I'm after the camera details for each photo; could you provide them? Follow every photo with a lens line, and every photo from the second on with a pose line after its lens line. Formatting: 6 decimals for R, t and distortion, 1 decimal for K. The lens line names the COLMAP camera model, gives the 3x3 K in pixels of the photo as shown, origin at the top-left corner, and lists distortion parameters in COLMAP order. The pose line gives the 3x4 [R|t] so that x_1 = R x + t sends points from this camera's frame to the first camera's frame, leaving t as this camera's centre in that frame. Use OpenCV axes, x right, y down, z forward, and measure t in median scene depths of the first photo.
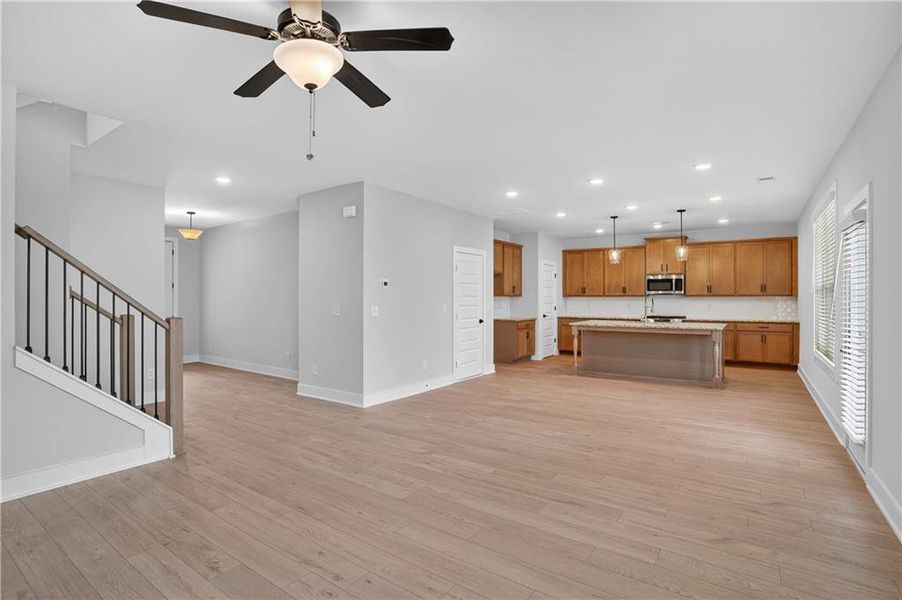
lens RADIAL K [[444.5, 0, 446.9], [0, 444.5, 299.0], [0, 0, 1]] dist [-0.053452, 0.000917]
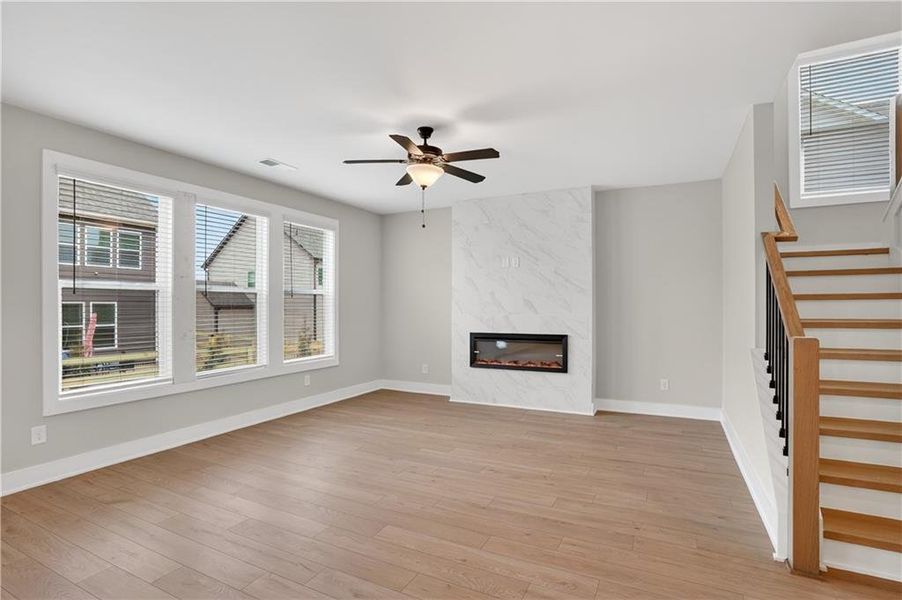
lens RADIAL K [[444.5, 0, 446.9], [0, 444.5, 299.0], [0, 0, 1]] dist [-0.053452, 0.000917]
pose [[-0.988481, 0.000513, -0.151346, -0.090105], [0.002318, 0.999928, -0.011752, -0.002984], [0.151329, -0.011968, -0.988411, 1.967033]]
